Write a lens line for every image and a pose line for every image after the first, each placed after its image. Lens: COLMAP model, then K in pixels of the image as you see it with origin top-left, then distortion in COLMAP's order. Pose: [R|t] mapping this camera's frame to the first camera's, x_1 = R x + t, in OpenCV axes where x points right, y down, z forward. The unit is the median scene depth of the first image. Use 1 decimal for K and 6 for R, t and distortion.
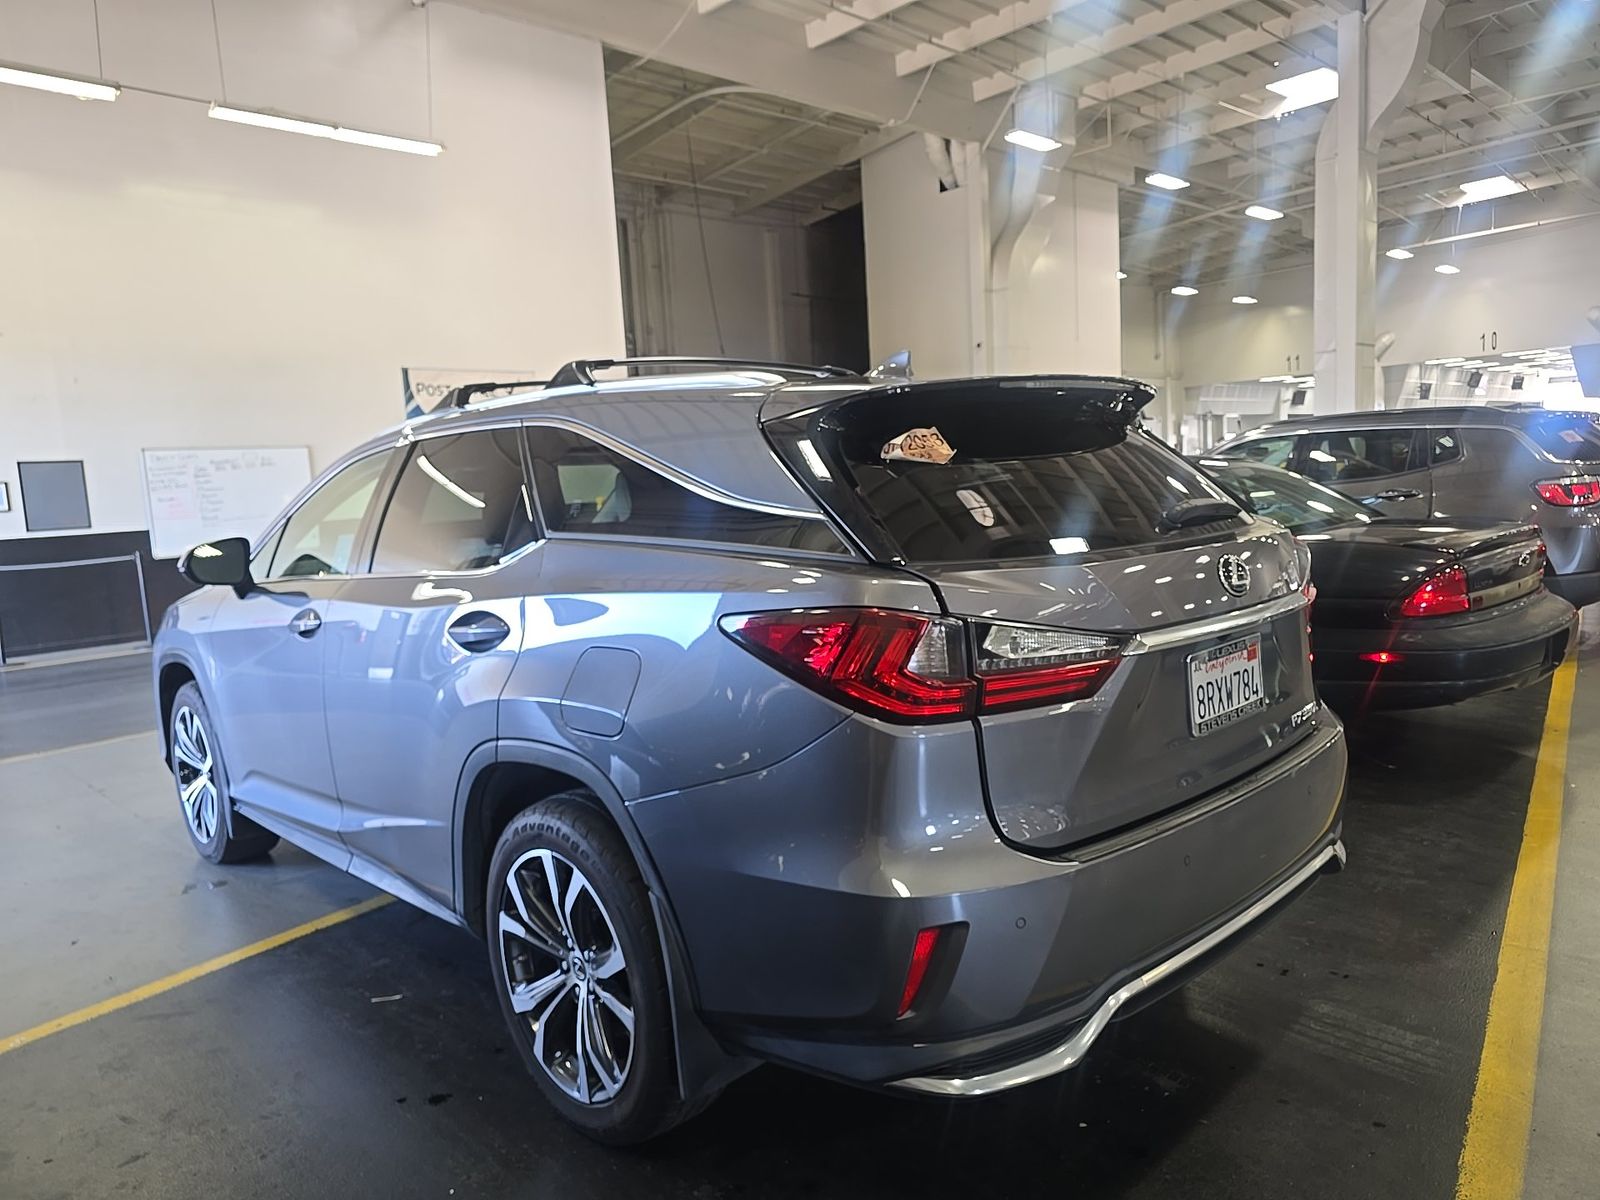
lens RADIAL K [[1057.0, 0, 800.7], [0, 1057.0, 593.5], [0, 0, 1]] dist [0.049229, -0.025856]
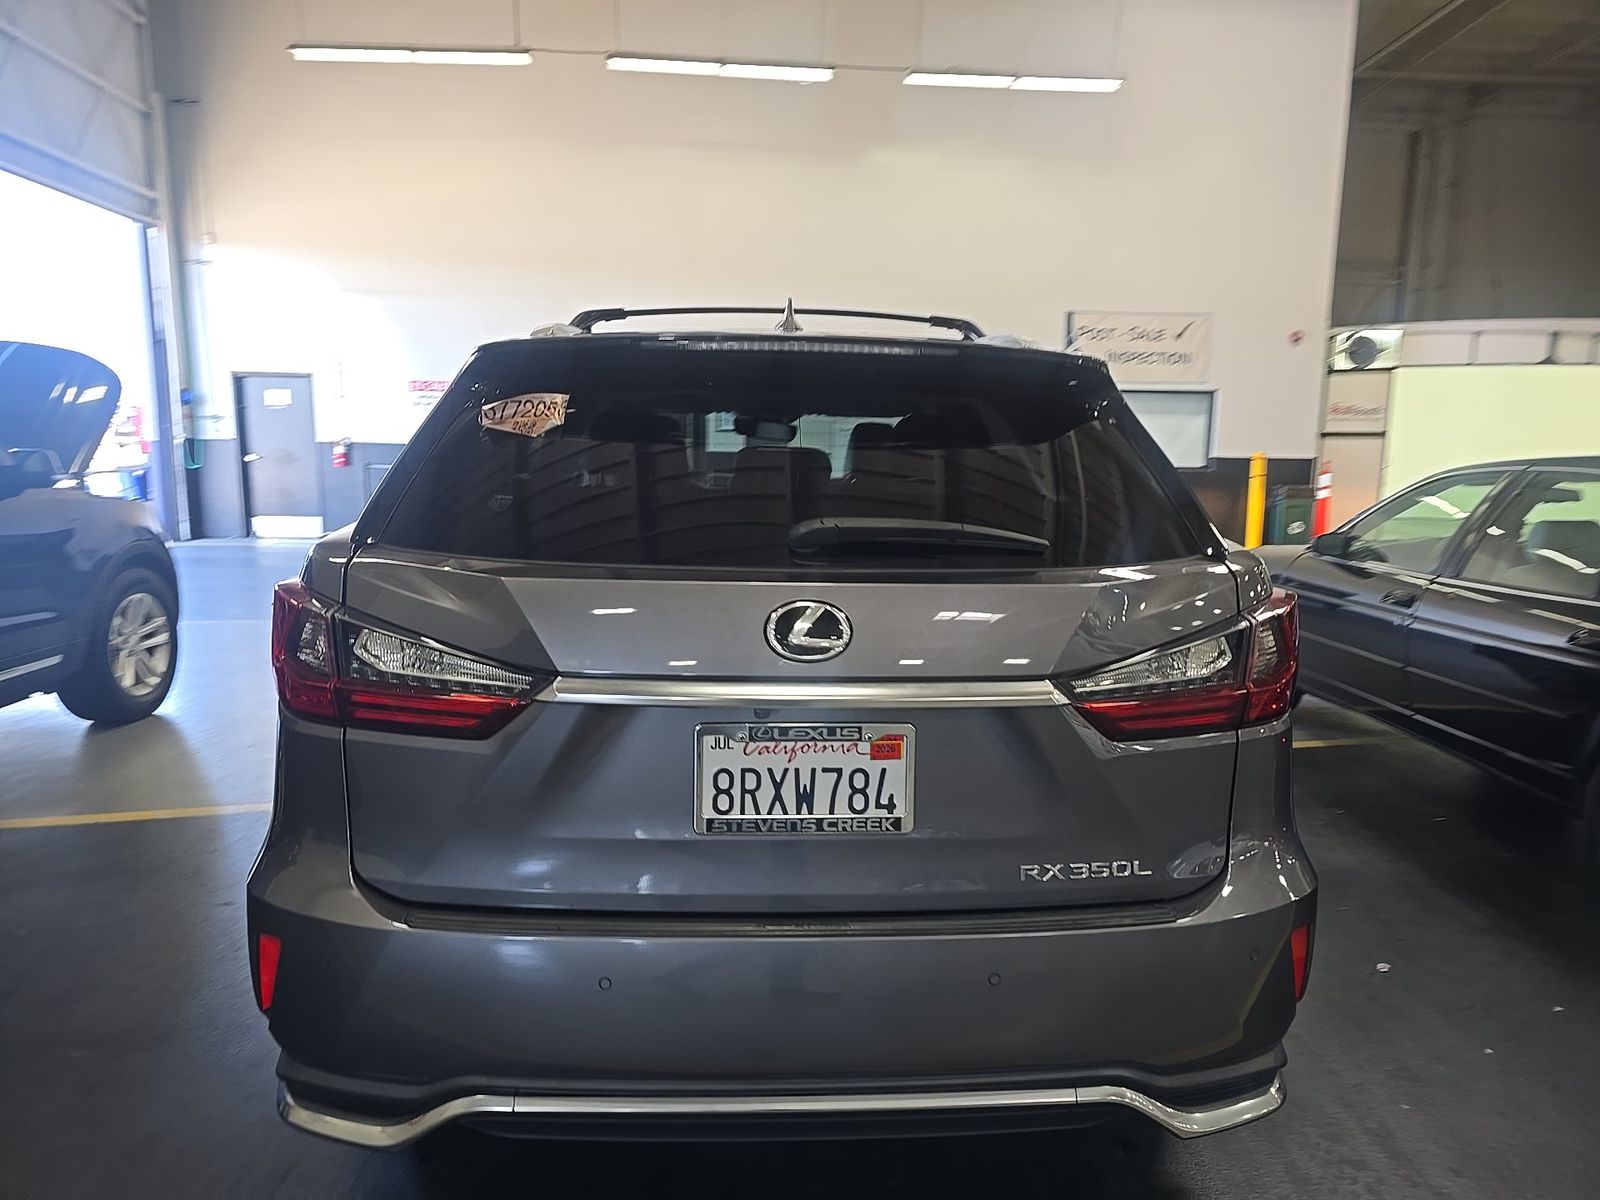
lens RADIAL K [[1057.0, 0, 800.7], [0, 1057.0, 593.5], [0, 0, 1]] dist [0.049229, -0.025856]
pose [[0.778788, 0.164429, -0.605353, 0.771564], [-0.133288, 0.986373, 0.096449, -0.100919], [0.612963, 0.005572, 0.790092, 0.423832]]
